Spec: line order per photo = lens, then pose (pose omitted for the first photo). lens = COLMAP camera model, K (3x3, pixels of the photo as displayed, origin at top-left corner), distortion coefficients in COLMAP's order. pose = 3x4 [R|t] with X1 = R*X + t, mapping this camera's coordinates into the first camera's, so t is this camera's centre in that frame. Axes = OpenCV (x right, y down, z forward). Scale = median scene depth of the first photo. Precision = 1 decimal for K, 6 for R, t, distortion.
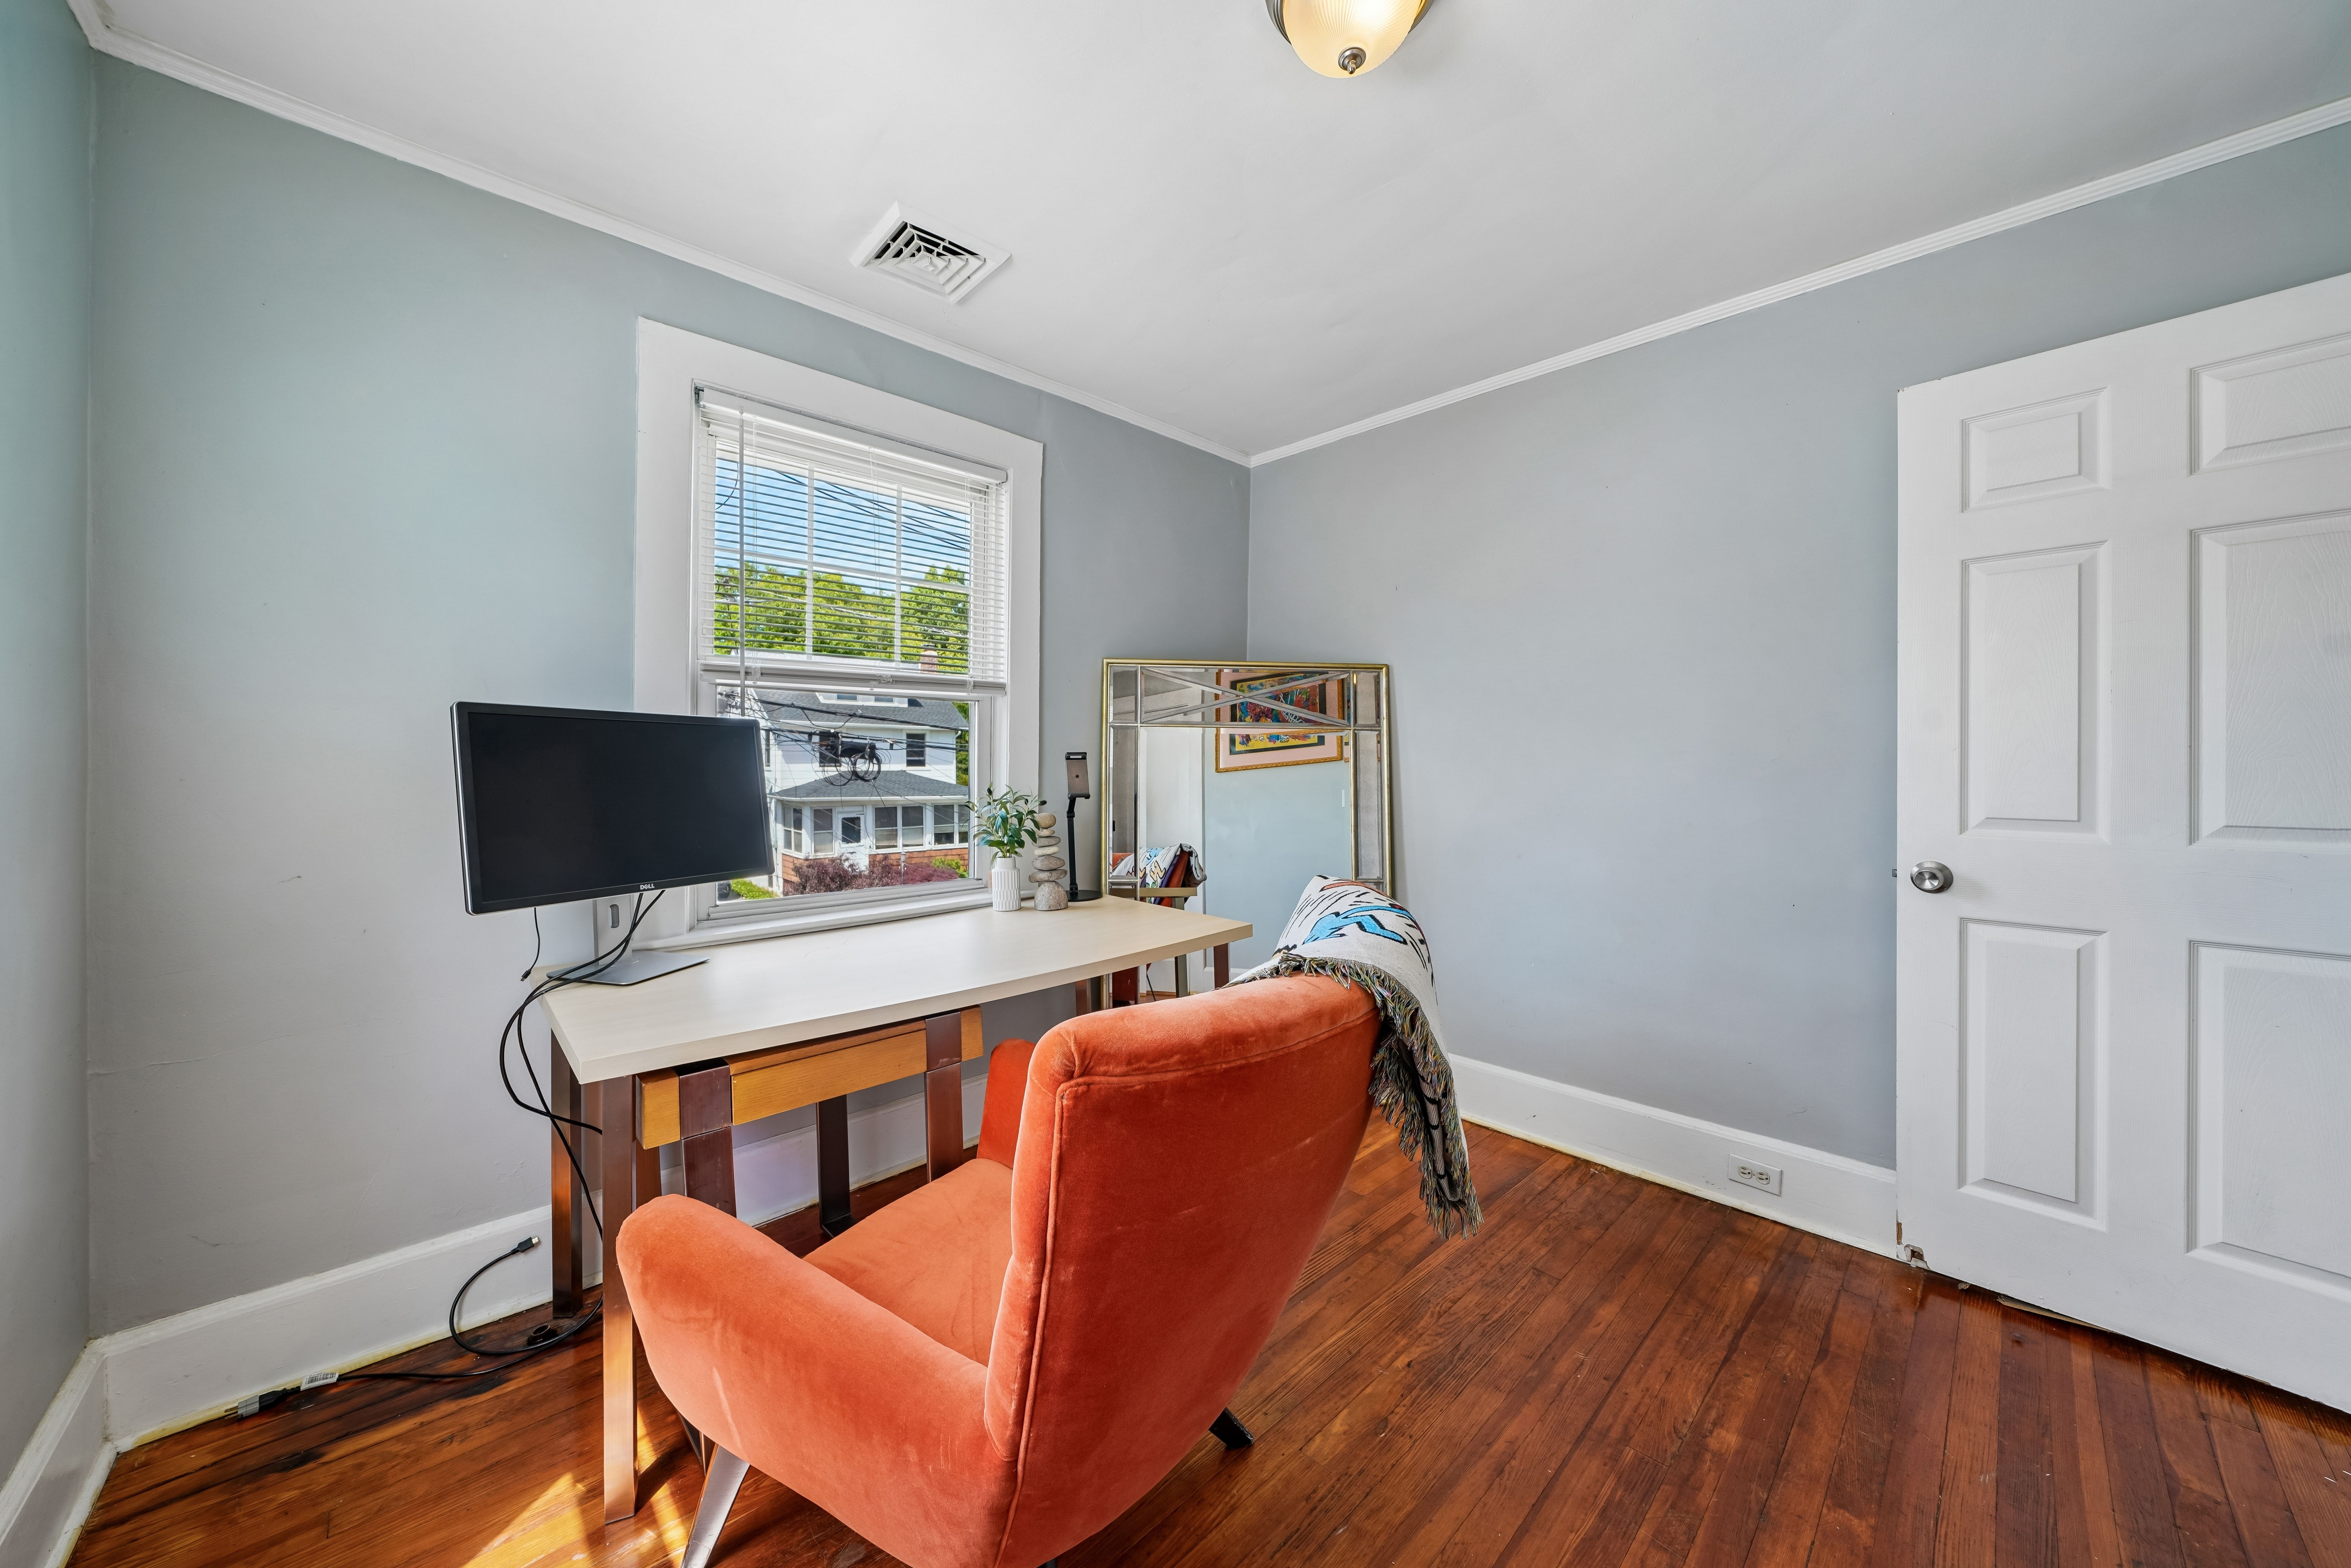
lens RADIAL K [[803.6, 0, 1174.3], [0, 803.6, 761.1], [0, 0, 1]] dist [-0.001349, -0.000067]
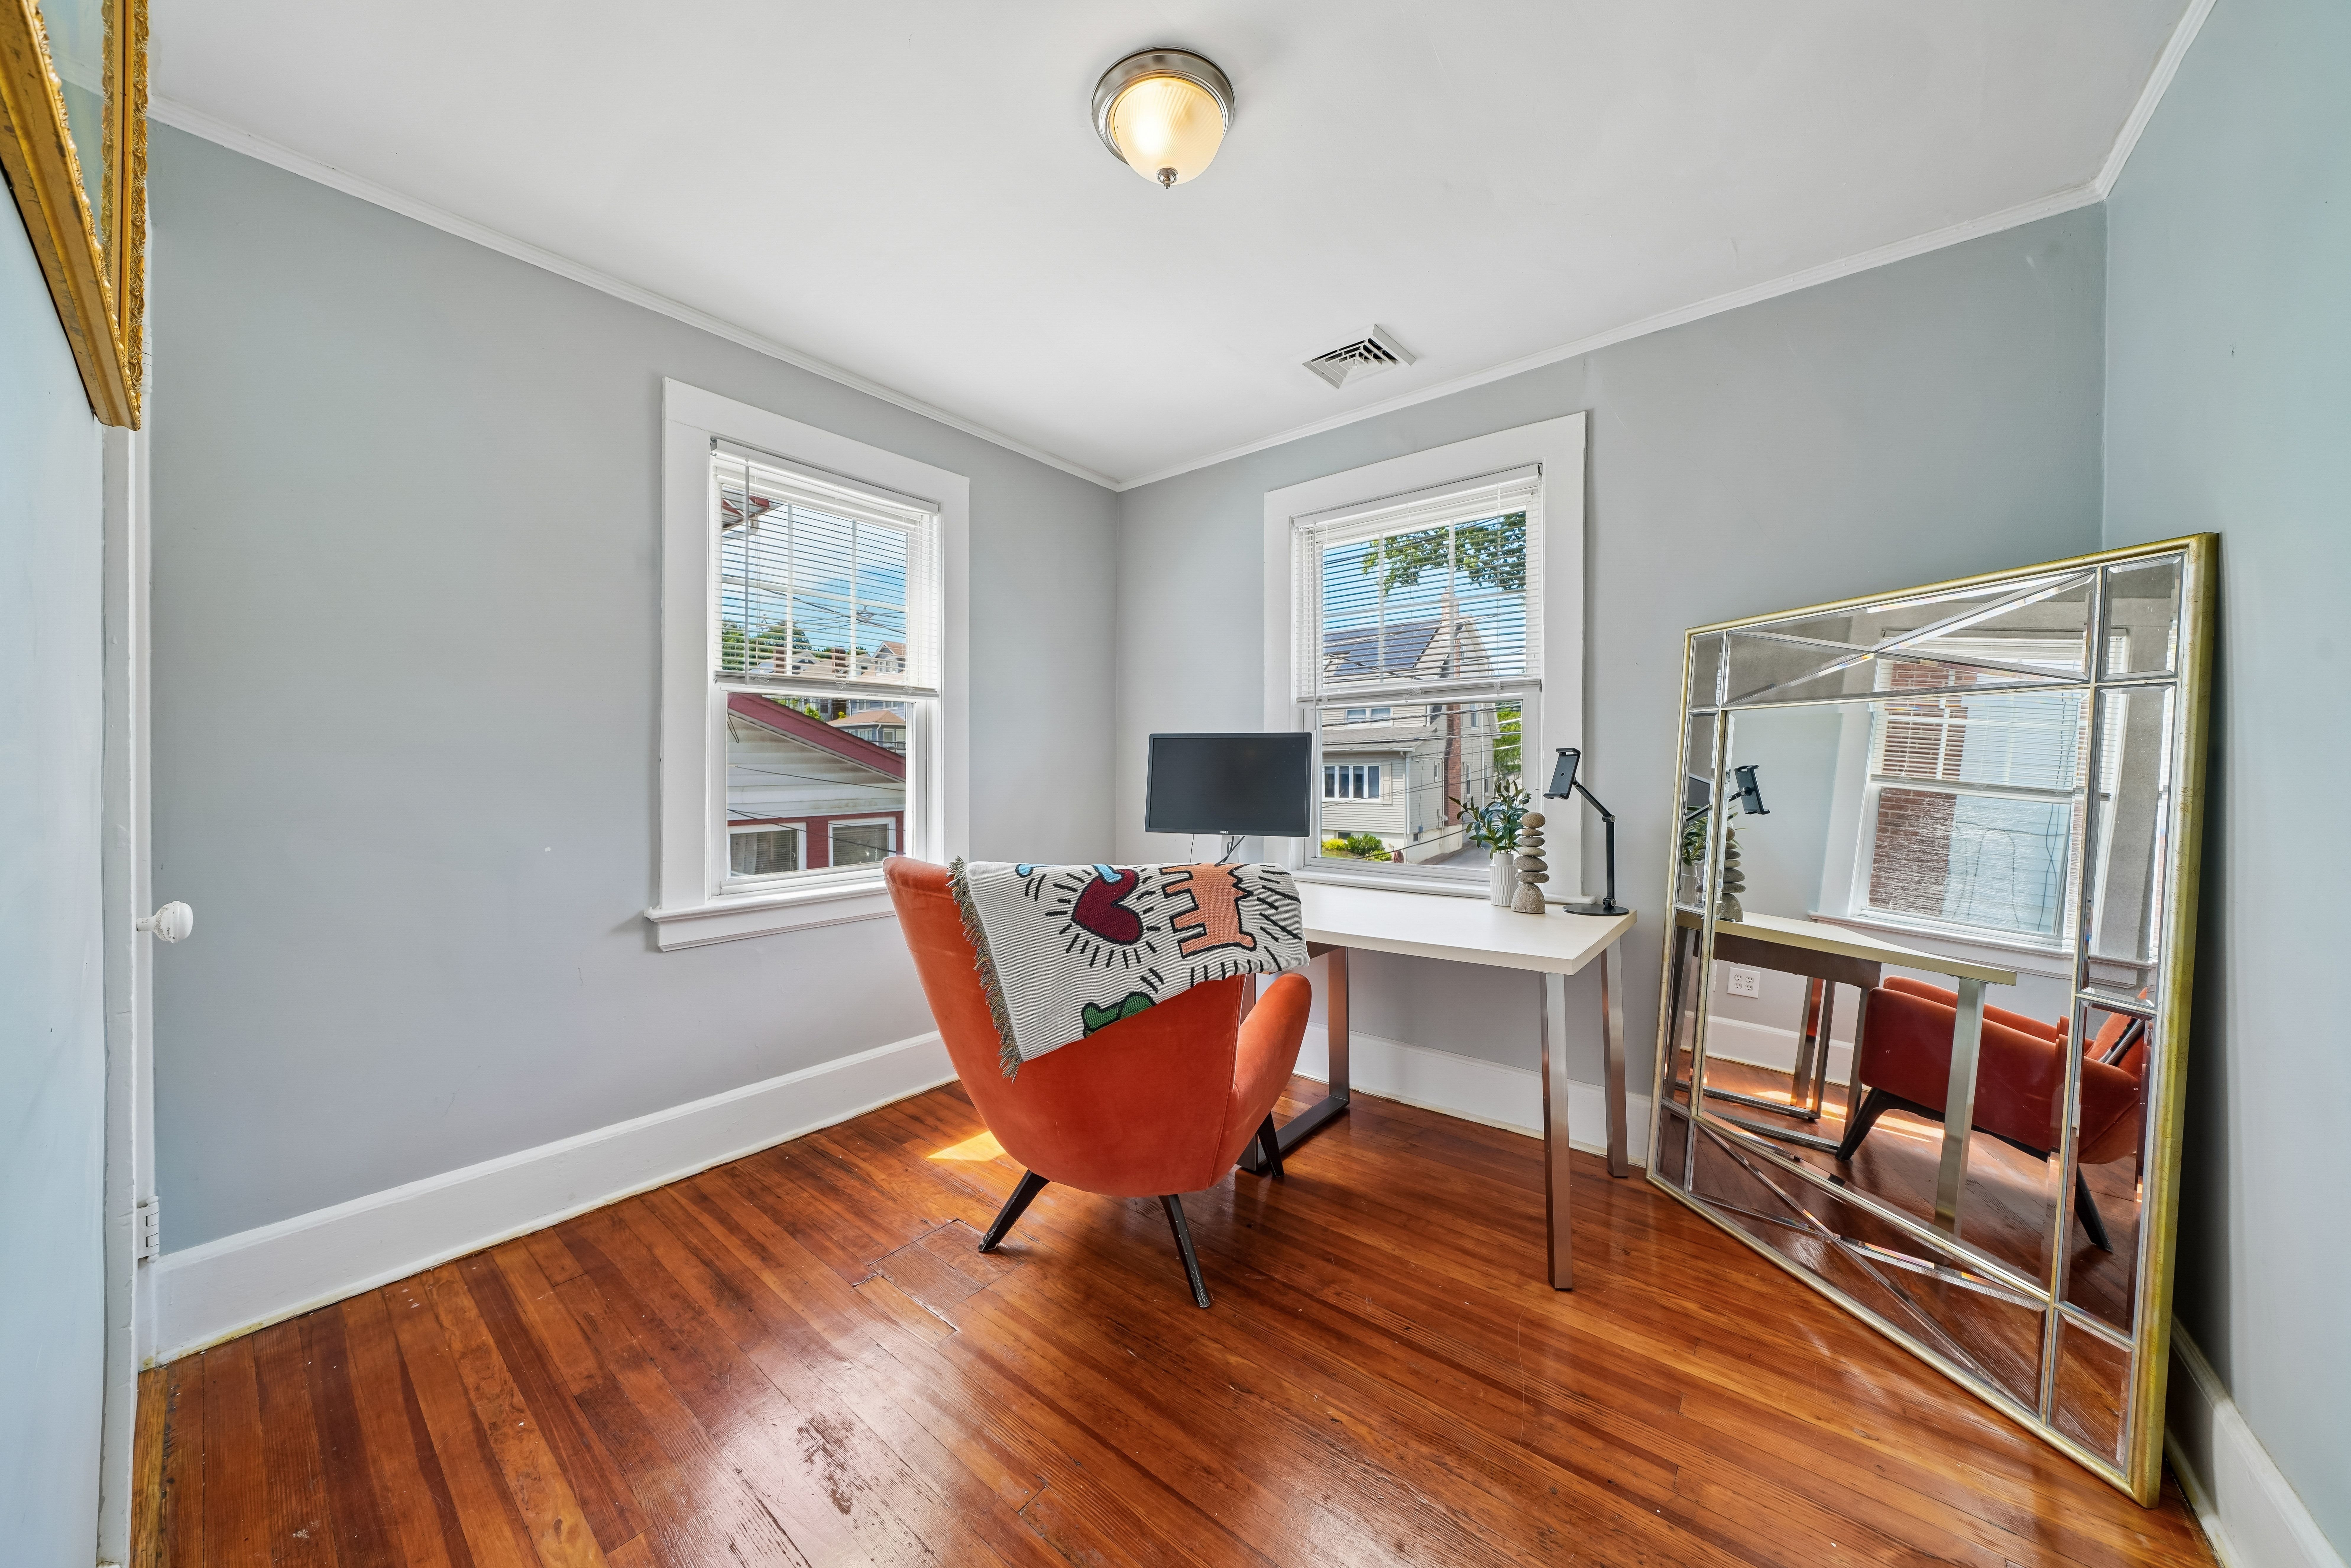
lens RADIAL K [[820.4, 0, 1159.4], [0, 820.4, 768.2], [0, 0, 1]] dist [-0.017967, -0.000111]
pose [[0.113565, 0.004093, -0.993522, 0.398384], [0.003645, 0.999983, 0.004536, 0.002617], [0.993524, -0.004137, 0.113549, 0.236801]]
